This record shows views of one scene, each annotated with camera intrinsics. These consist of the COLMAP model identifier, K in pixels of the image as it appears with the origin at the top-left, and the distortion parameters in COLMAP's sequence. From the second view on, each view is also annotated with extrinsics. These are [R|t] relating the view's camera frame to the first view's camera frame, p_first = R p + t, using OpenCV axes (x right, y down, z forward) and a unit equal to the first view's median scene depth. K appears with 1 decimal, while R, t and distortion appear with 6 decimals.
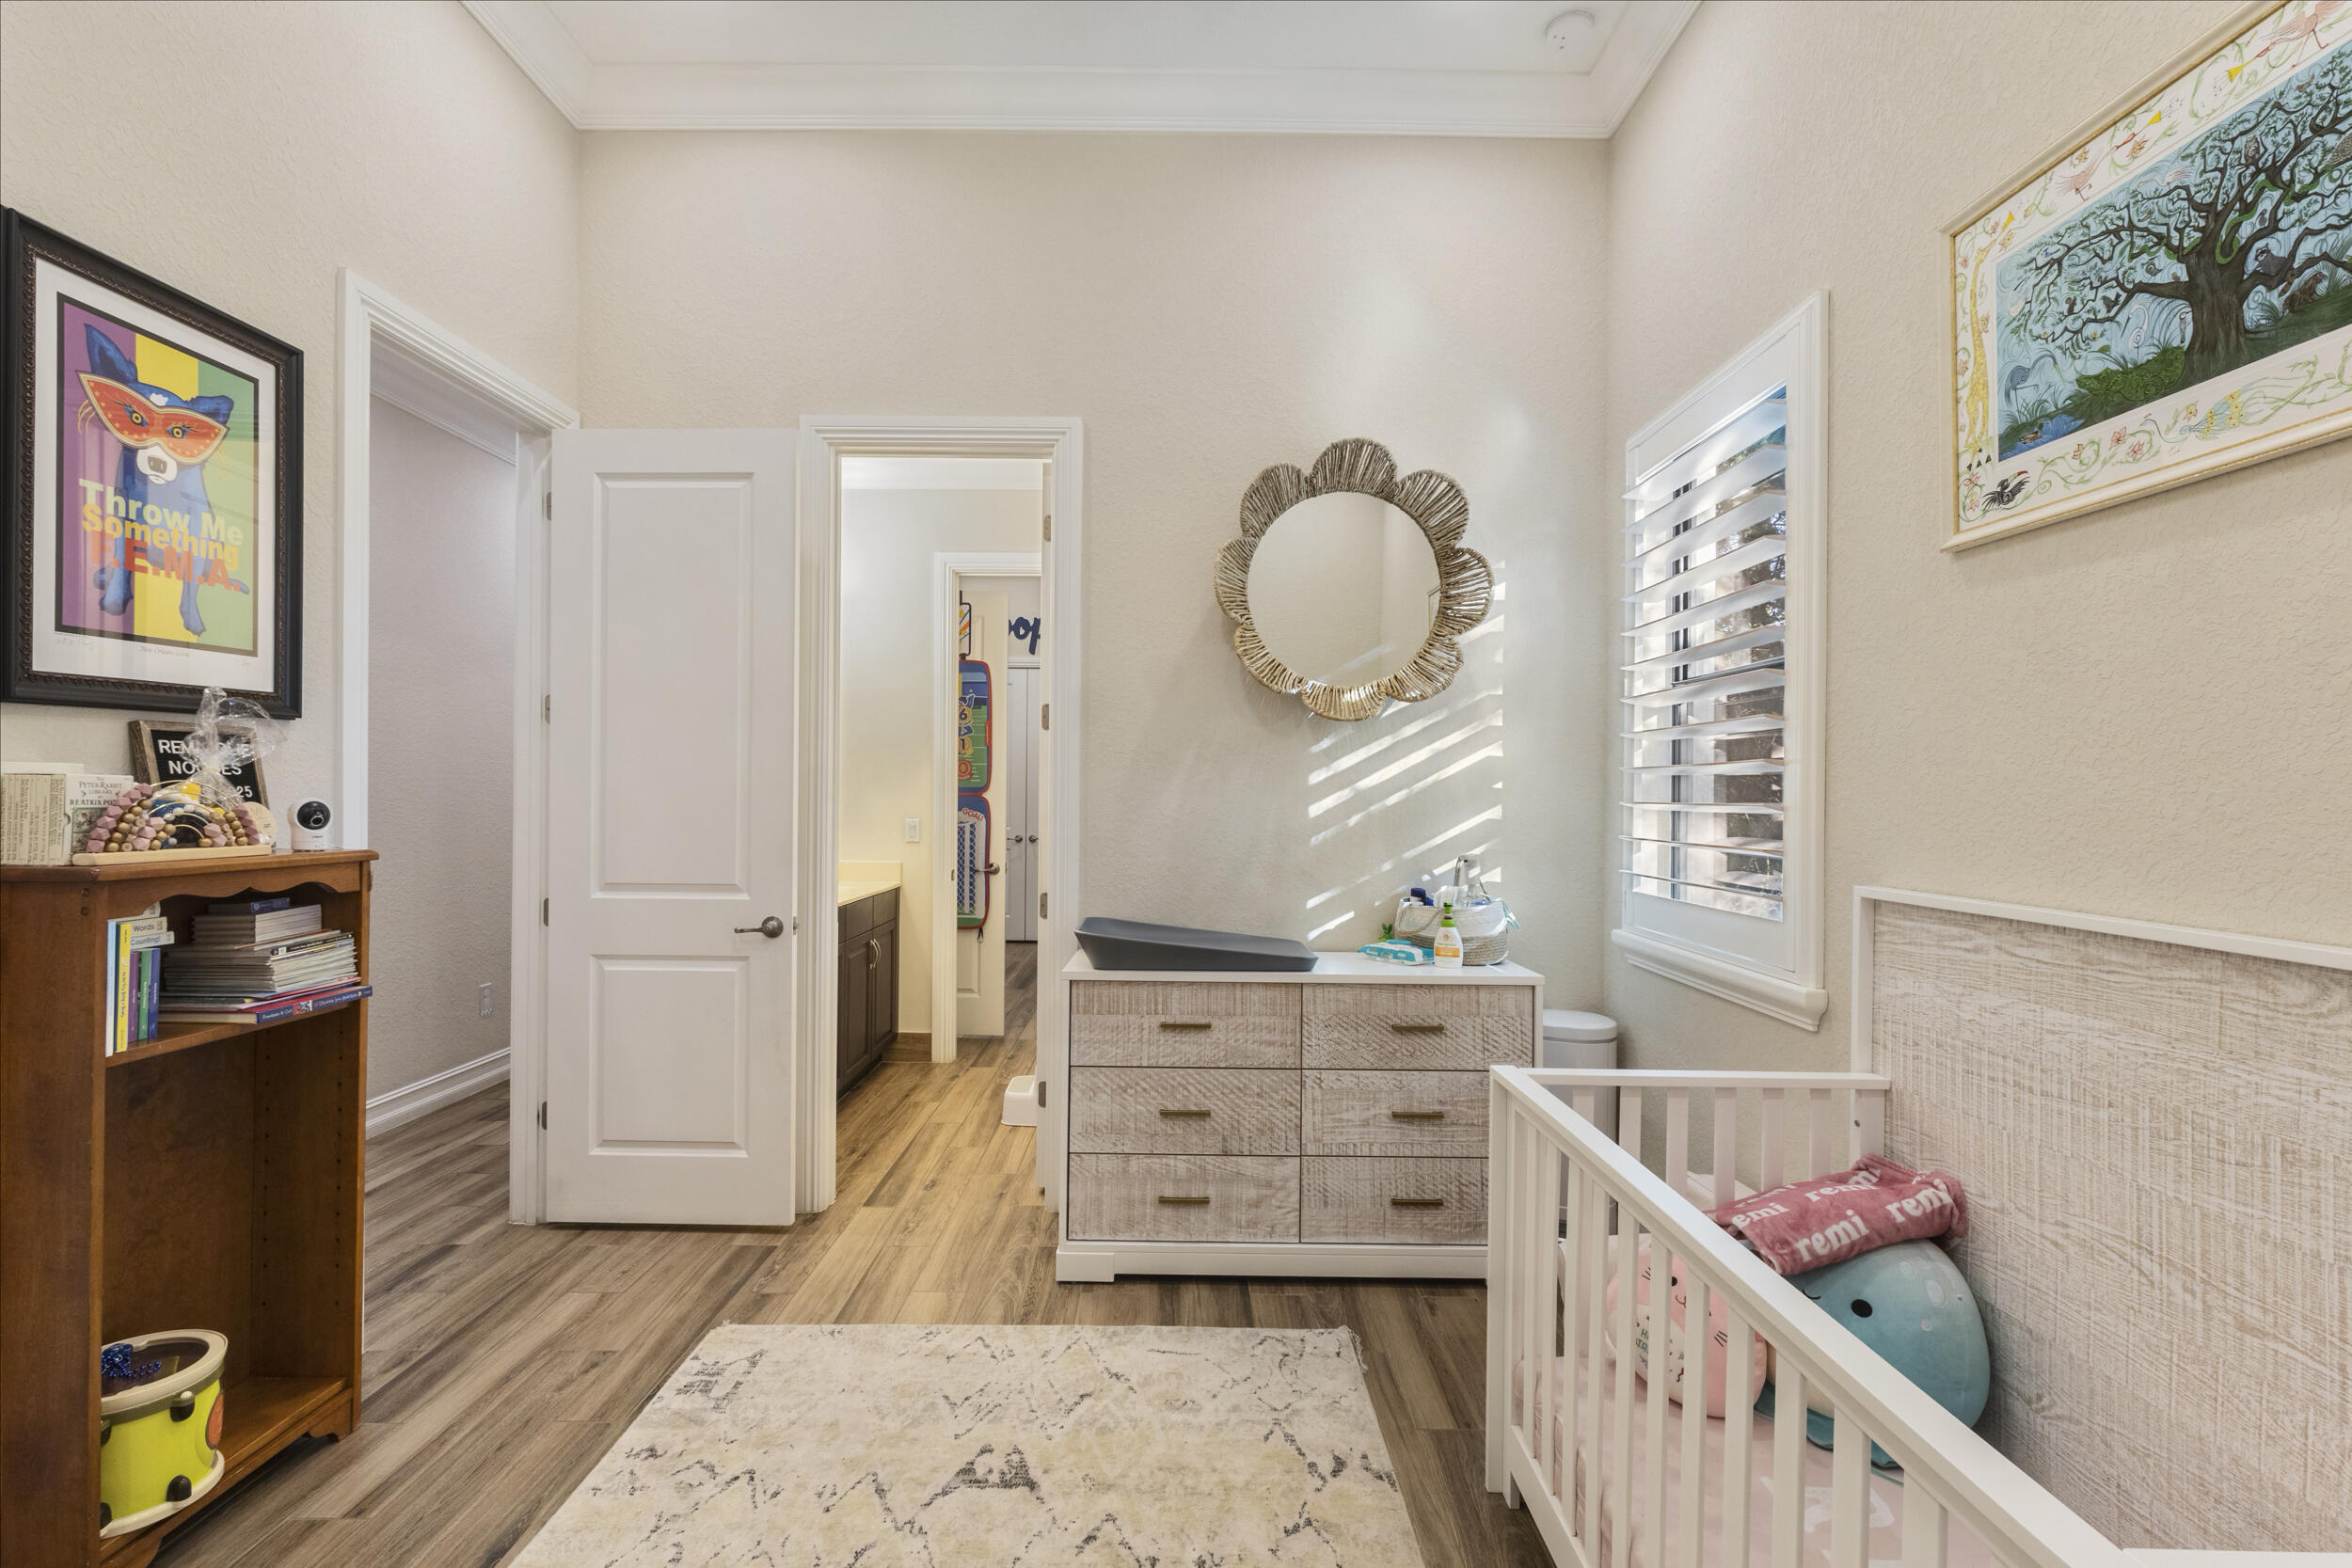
lens RADIAL K [[1085.0, 0, 1177.3], [0, 1085.0, 793.7], [0, 0, 1]] dist [0.000797, -0.000659]
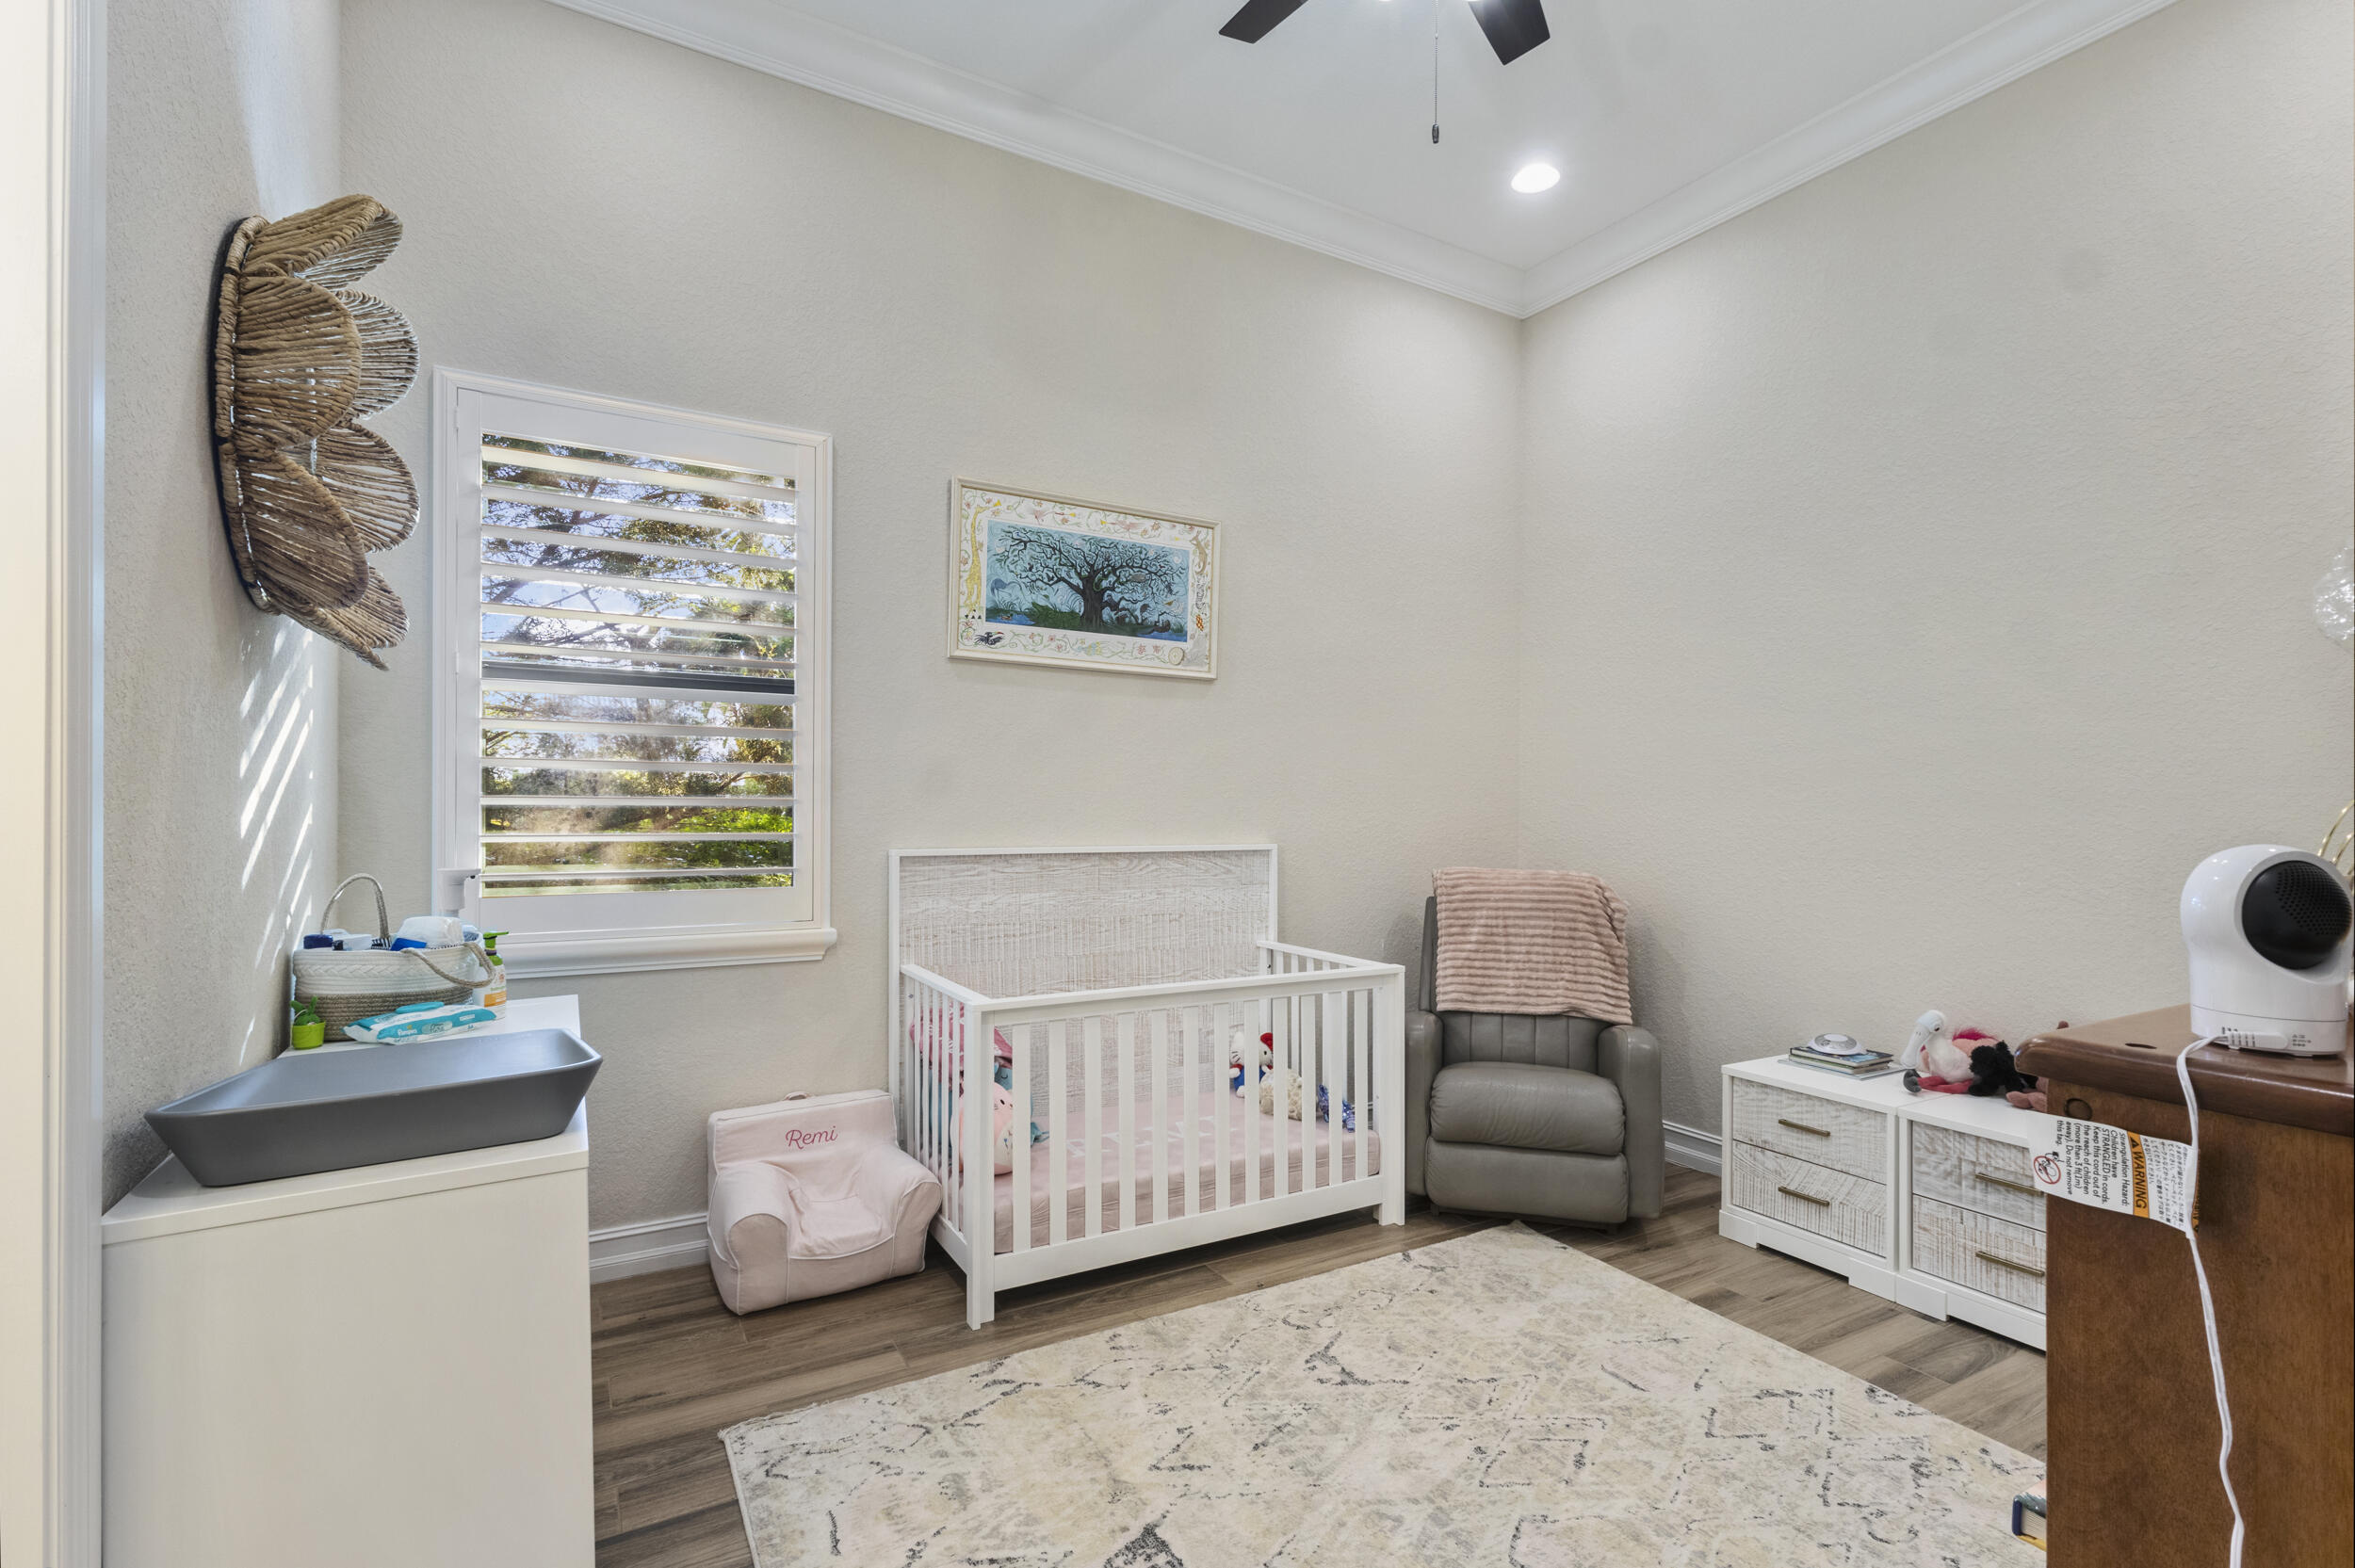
lens RADIAL K [[1086.3, 0, 1178.8], [0, 1086.3, 793.8], [0, 0, 1]] dist [0.000797, -0.000659]
pose [[-0.501777, -0.005363, 0.864980, -1.191016], [-0.011342, 0.999936, -0.000379, -0.000749], [-0.864923, -0.010001, -0.501806, 1.811668]]
